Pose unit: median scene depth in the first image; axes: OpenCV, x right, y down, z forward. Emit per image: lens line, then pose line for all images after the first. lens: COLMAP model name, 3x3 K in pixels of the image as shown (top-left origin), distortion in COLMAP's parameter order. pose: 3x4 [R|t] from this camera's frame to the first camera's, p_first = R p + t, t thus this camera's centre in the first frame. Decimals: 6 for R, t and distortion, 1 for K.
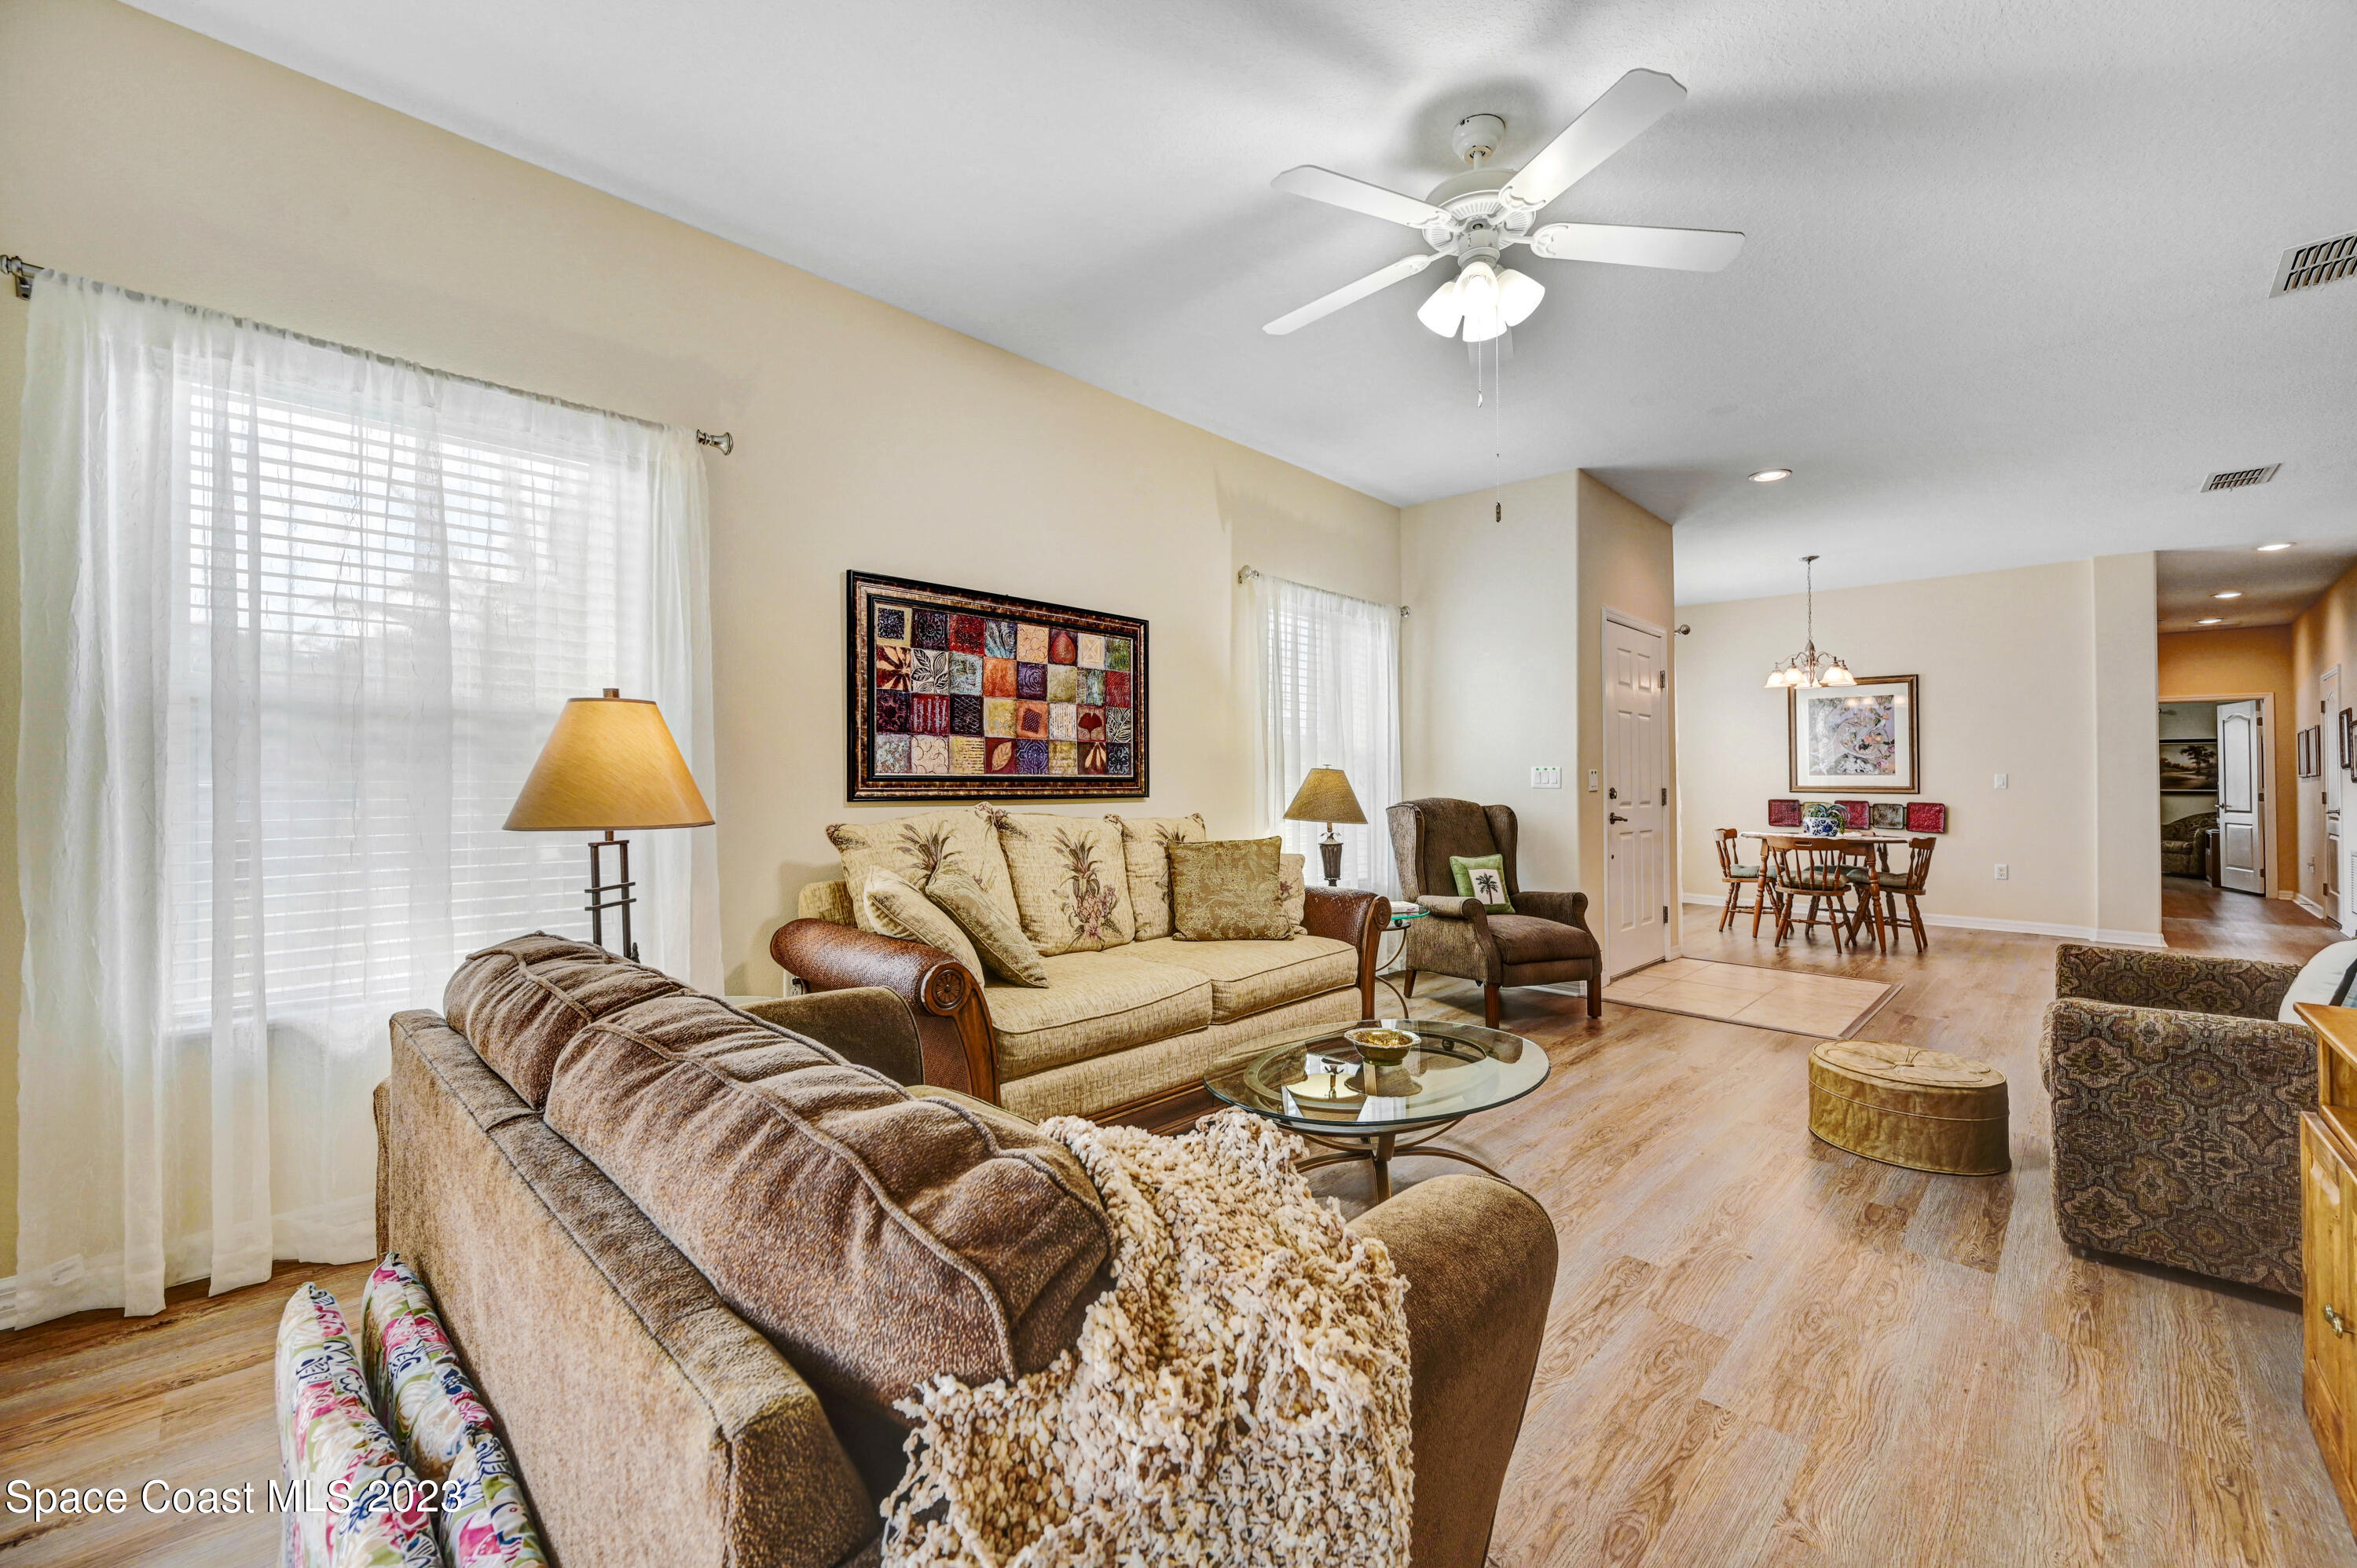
lens RADIAL K [[945.7, 0, 1177.3], [0, 945.7, 738.4], [0, 0, 1]] dist [-0.000525, 0.000080]
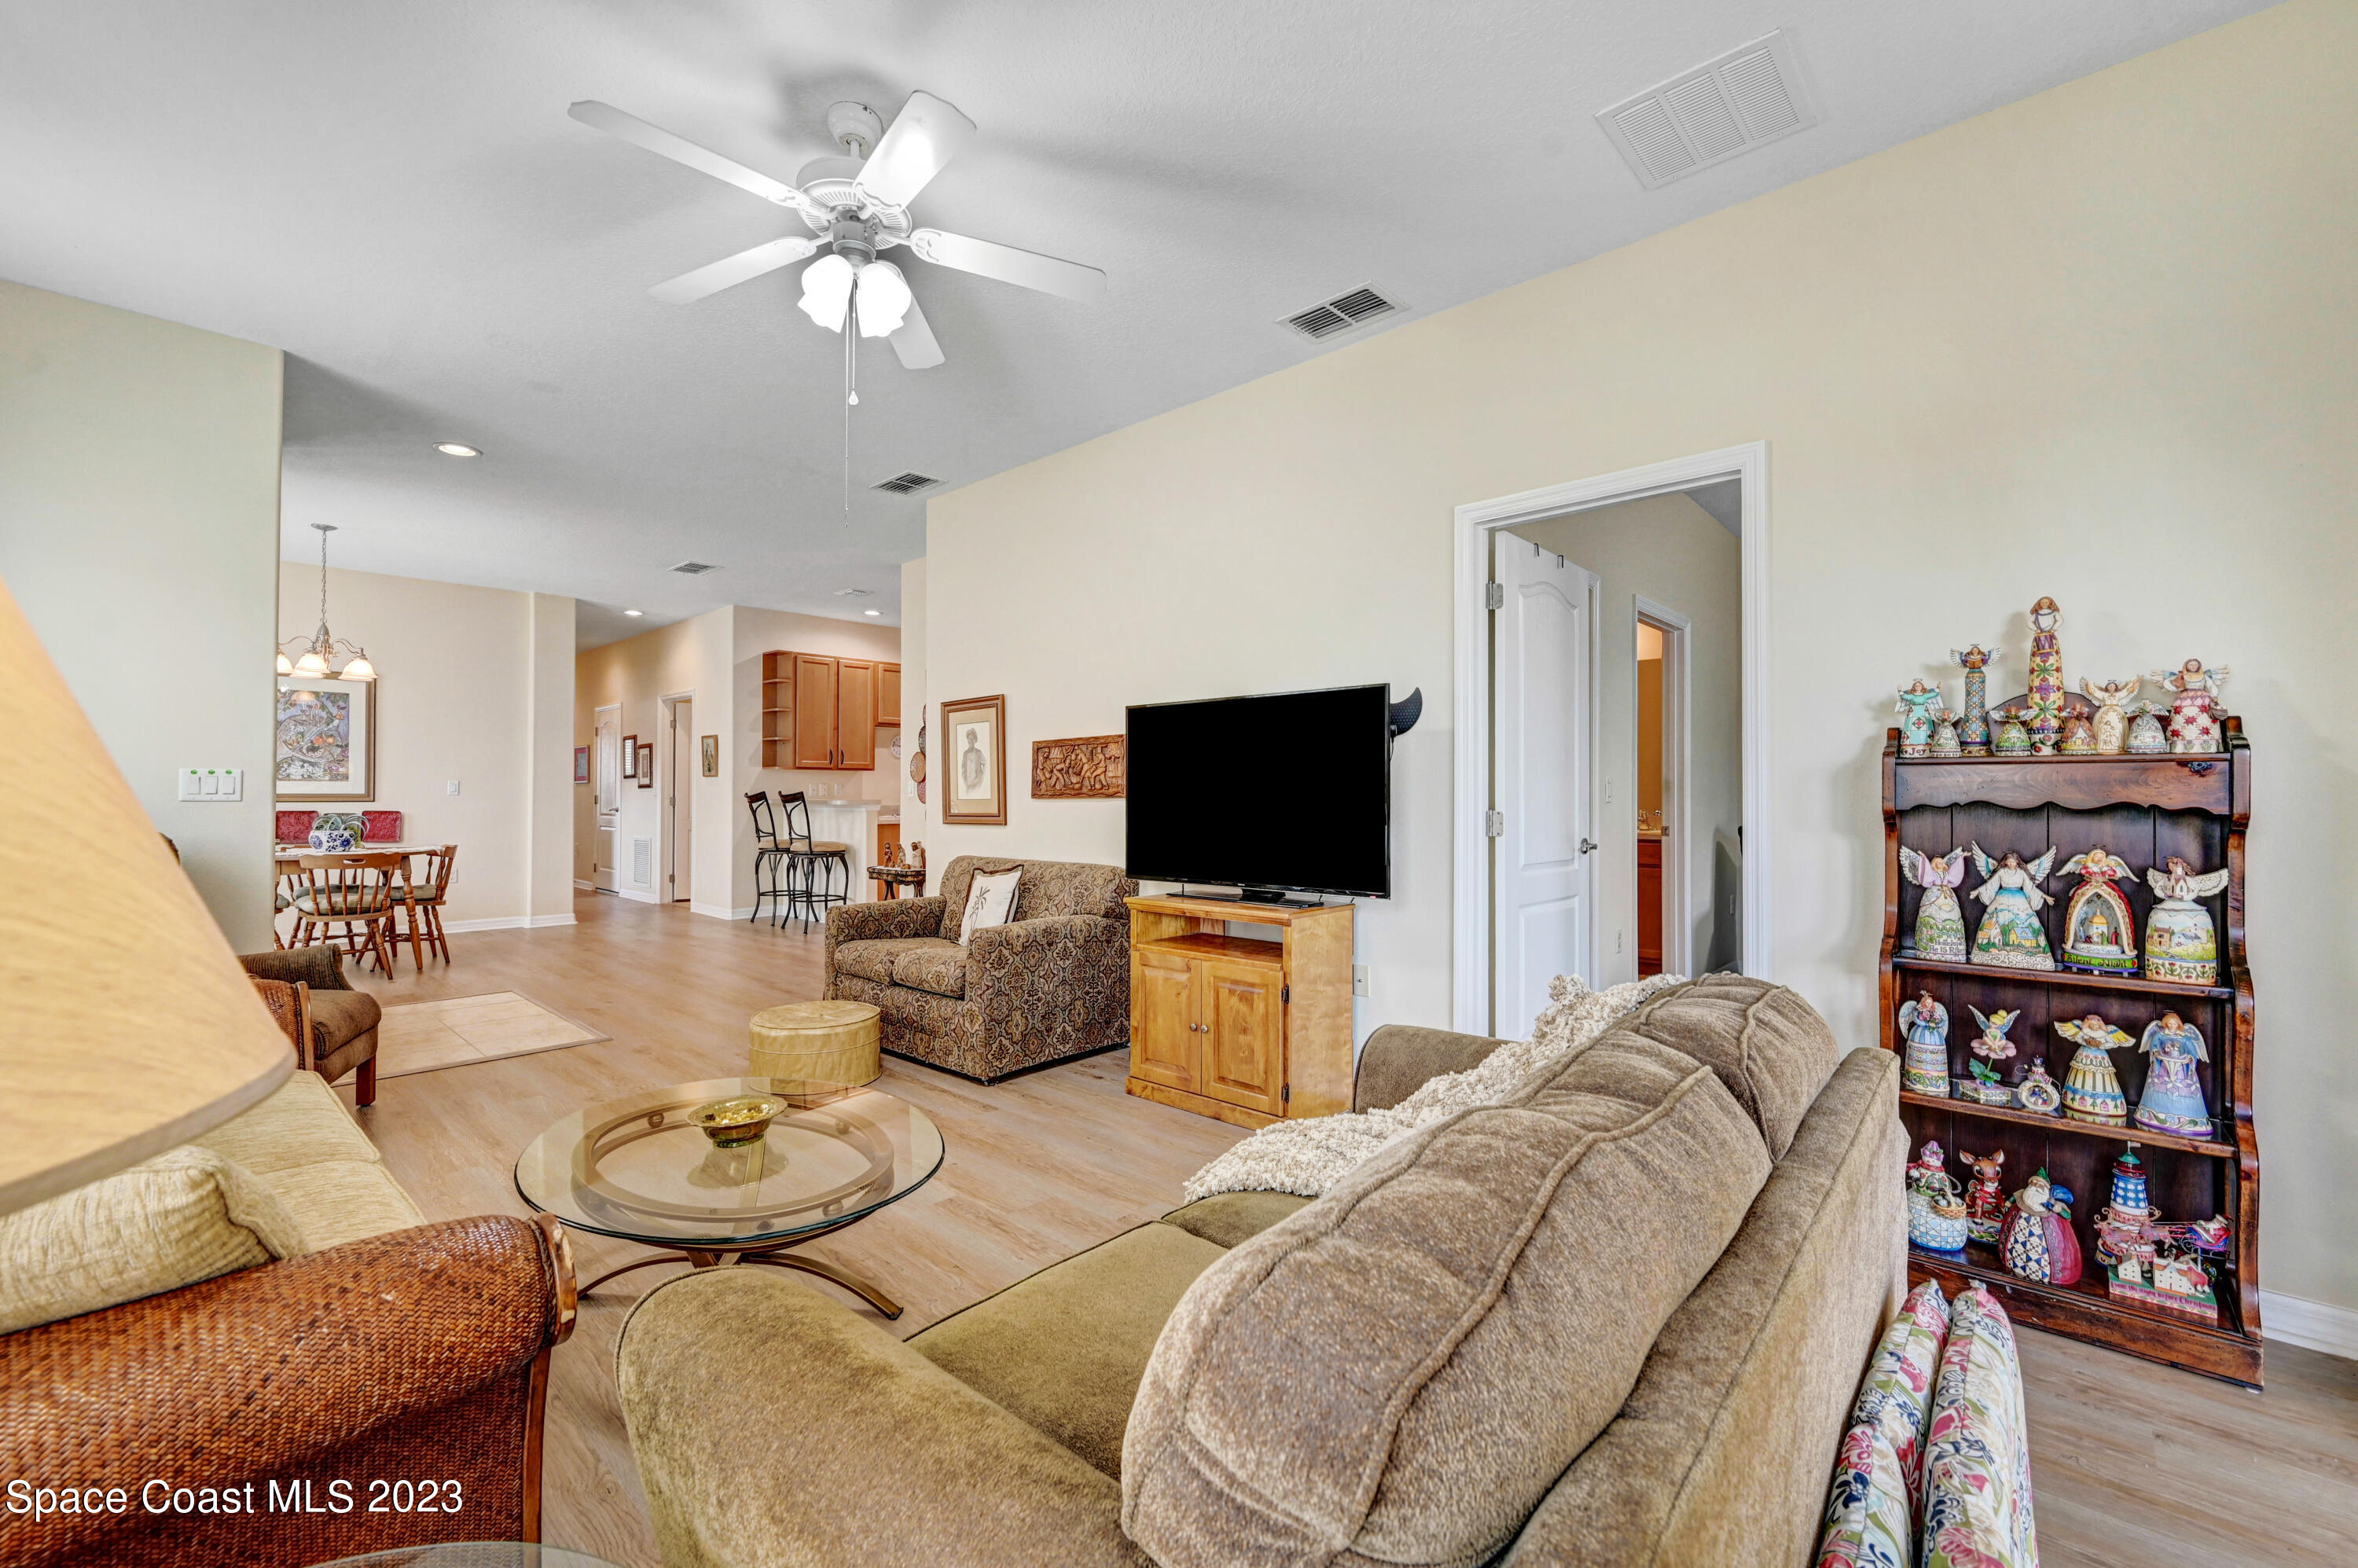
lens RADIAL K [[991.3, 0, 1179.0], [0, 991.3, 784.0], [0, 0, 1]] dist [0.000161, -0.000026]
pose [[-0.014335, 0.002919, 0.999893, -0.425878], [-0.048787, 0.998803, -0.003615, 0.010914], [-0.998706, -0.048834, -0.014175, 0.422215]]
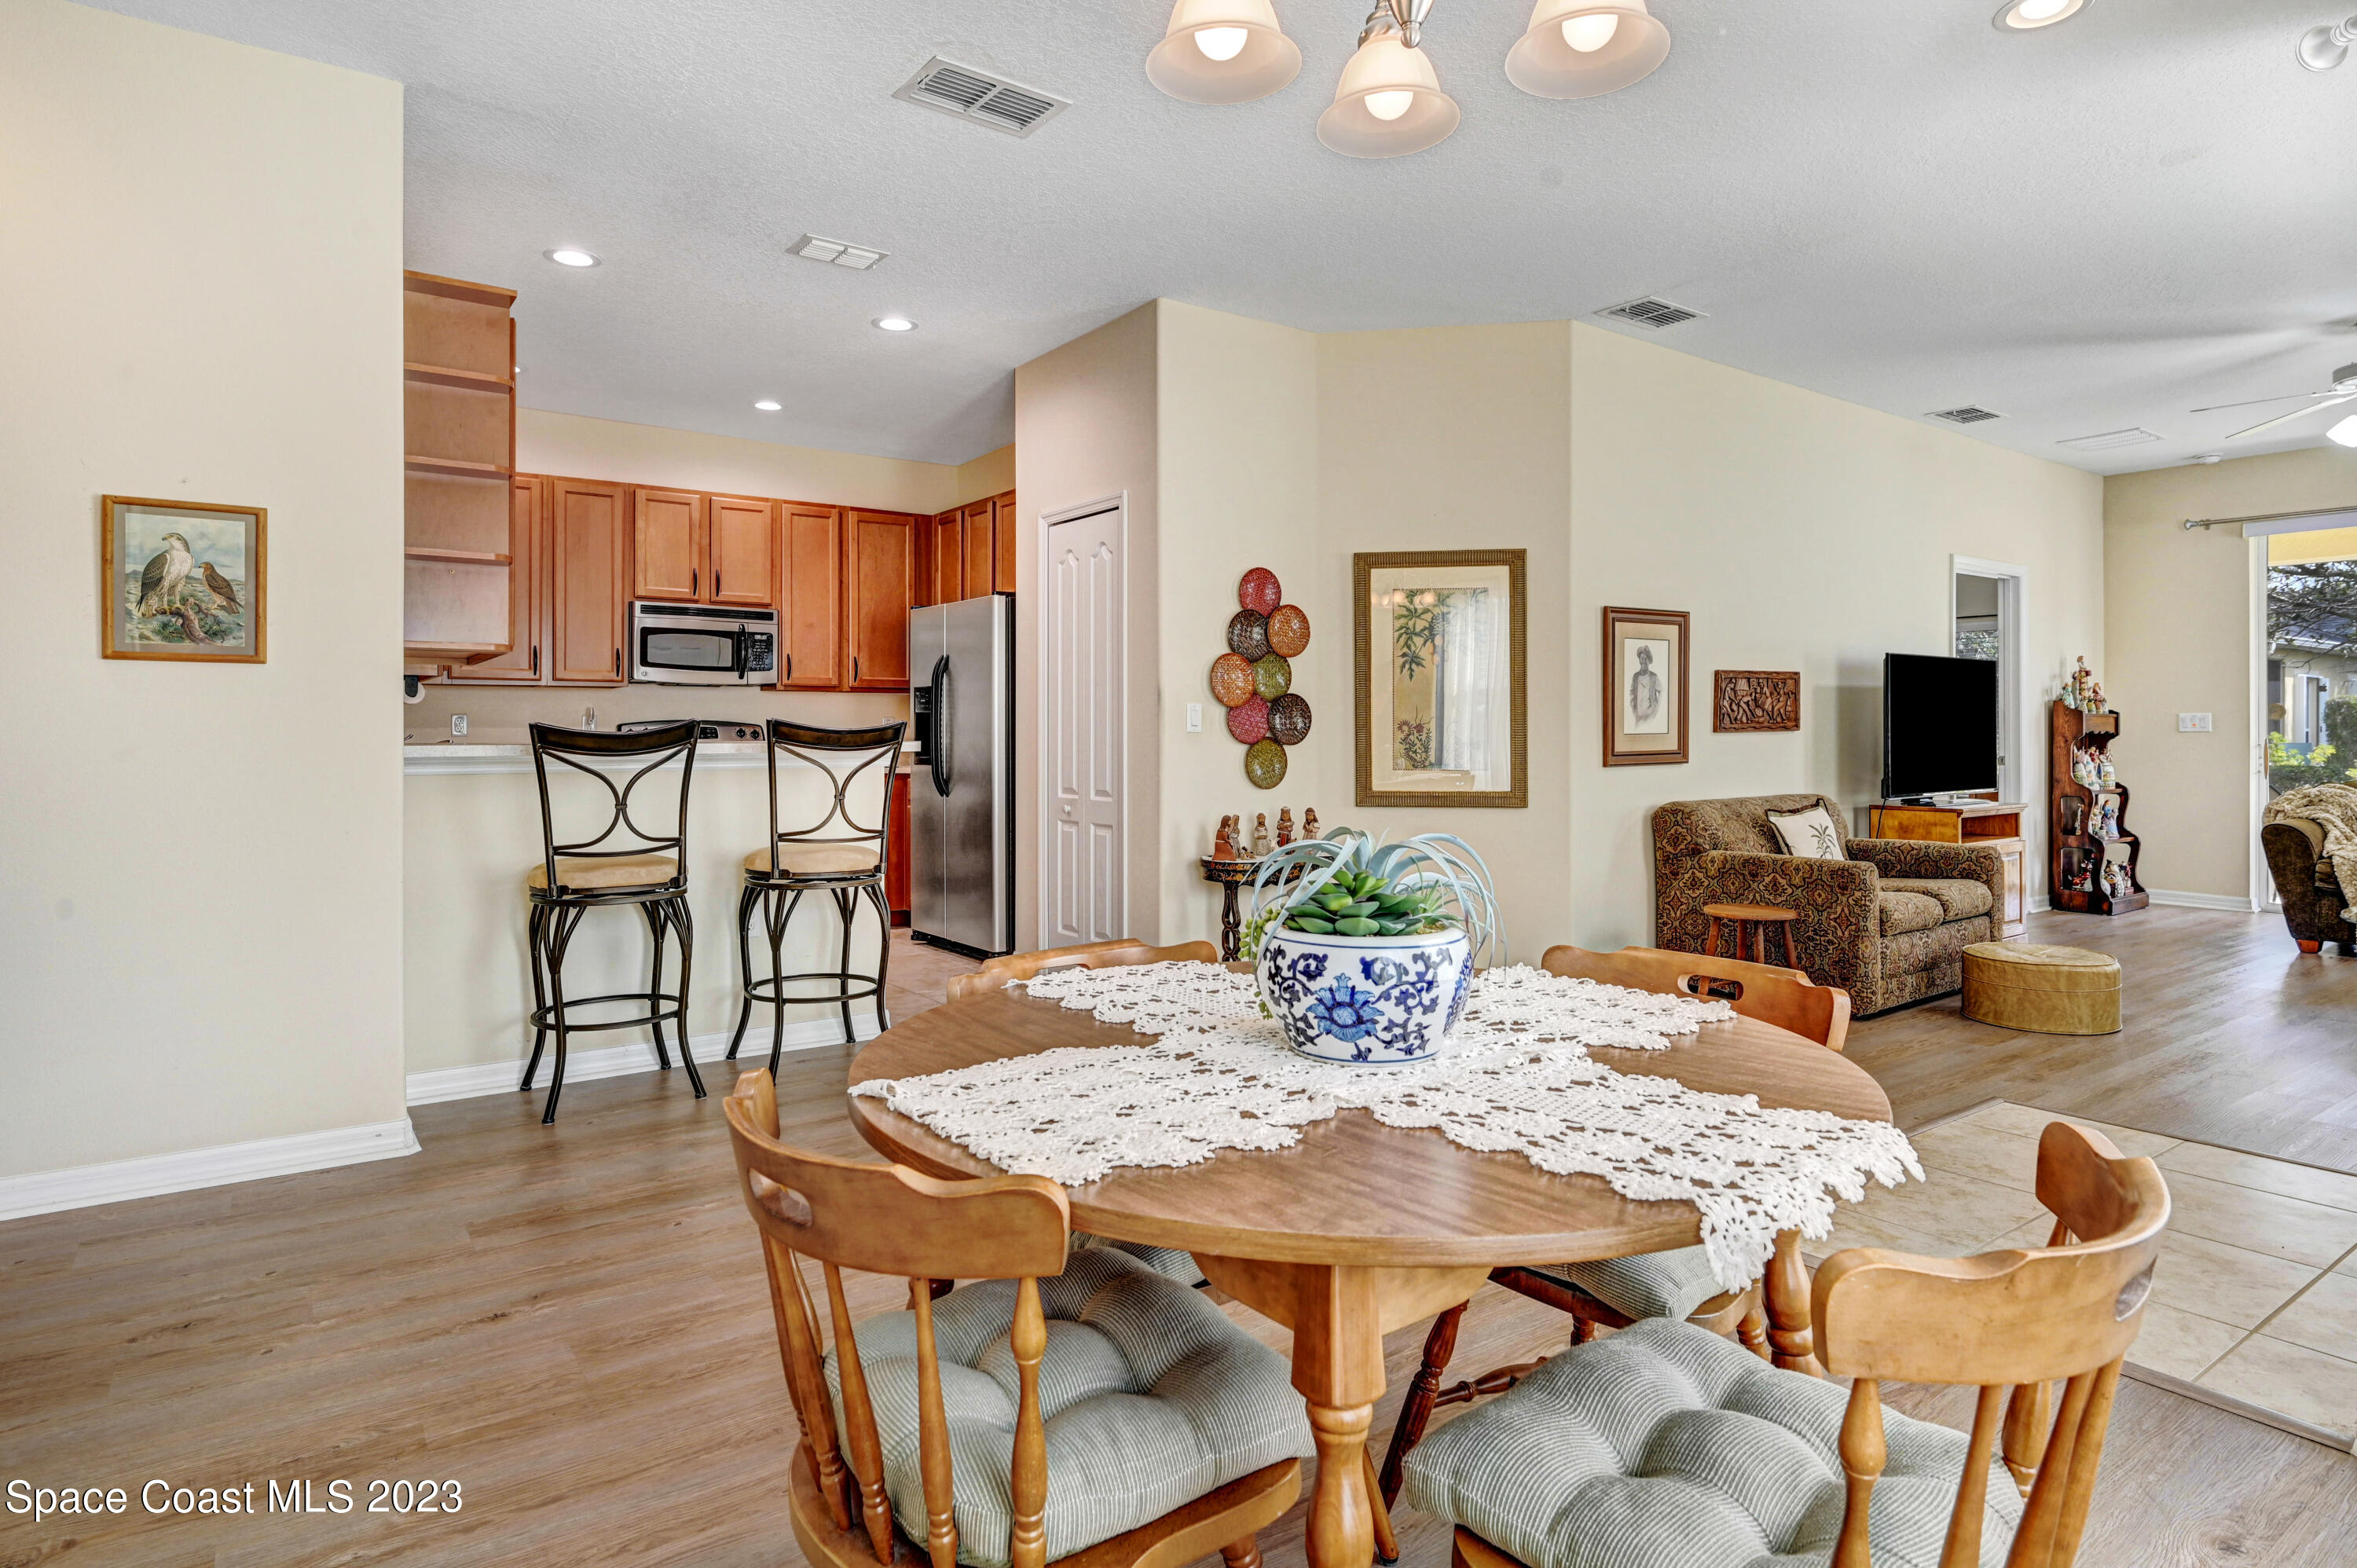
lens RADIAL K [[1236.4, 0, 1176.3], [0, 1236.4, 727.6], [0, 0, 1]] dist [0.000412, 0.000333]
pose [[-0.981436, -0.004327, 0.191741, 1.198744], [-0.013981, 0.998700, -0.049021, 0.109461], [-0.191280, -0.050792, -0.980221, 2.143581]]
